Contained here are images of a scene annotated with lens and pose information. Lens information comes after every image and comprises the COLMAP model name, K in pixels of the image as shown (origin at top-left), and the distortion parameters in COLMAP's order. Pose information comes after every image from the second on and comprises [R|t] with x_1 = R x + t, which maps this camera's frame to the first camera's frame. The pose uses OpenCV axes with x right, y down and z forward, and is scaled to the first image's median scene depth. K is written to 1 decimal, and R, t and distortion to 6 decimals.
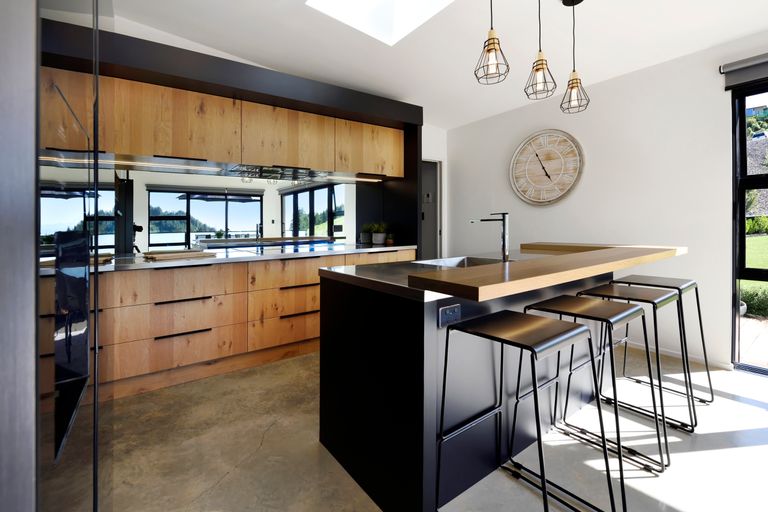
lens RADIAL K [[347.2, 0, 380.0], [0, 347.2, 242.4], [0, 0, 1]] dist [-0.001700, -0.000530]
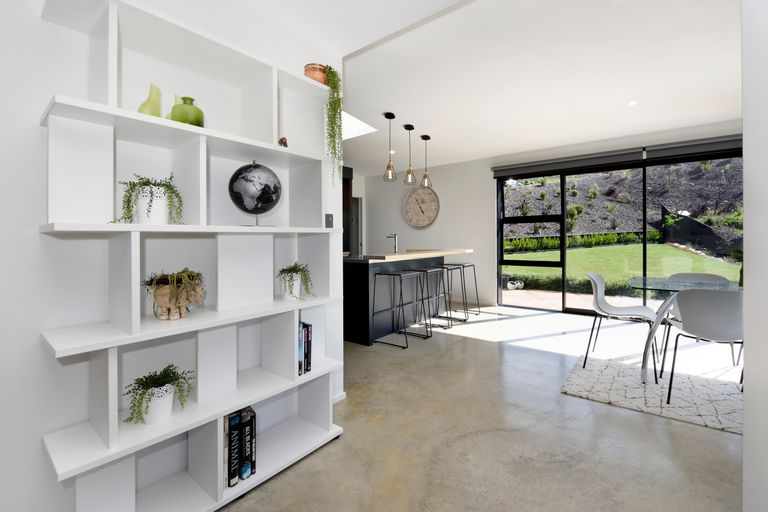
lens RADIAL K [[347.2, 0, 380.0], [0, 347.2, 242.4], [0, 0, 1]] dist [-0.001700, -0.000530]
pose [[0.965892, 0.005088, 0.258894, -0.237555], [0.005623, 0.999159, -0.040617, 0.043675], [-0.258883, 0.040687, 0.965051, -0.832547]]
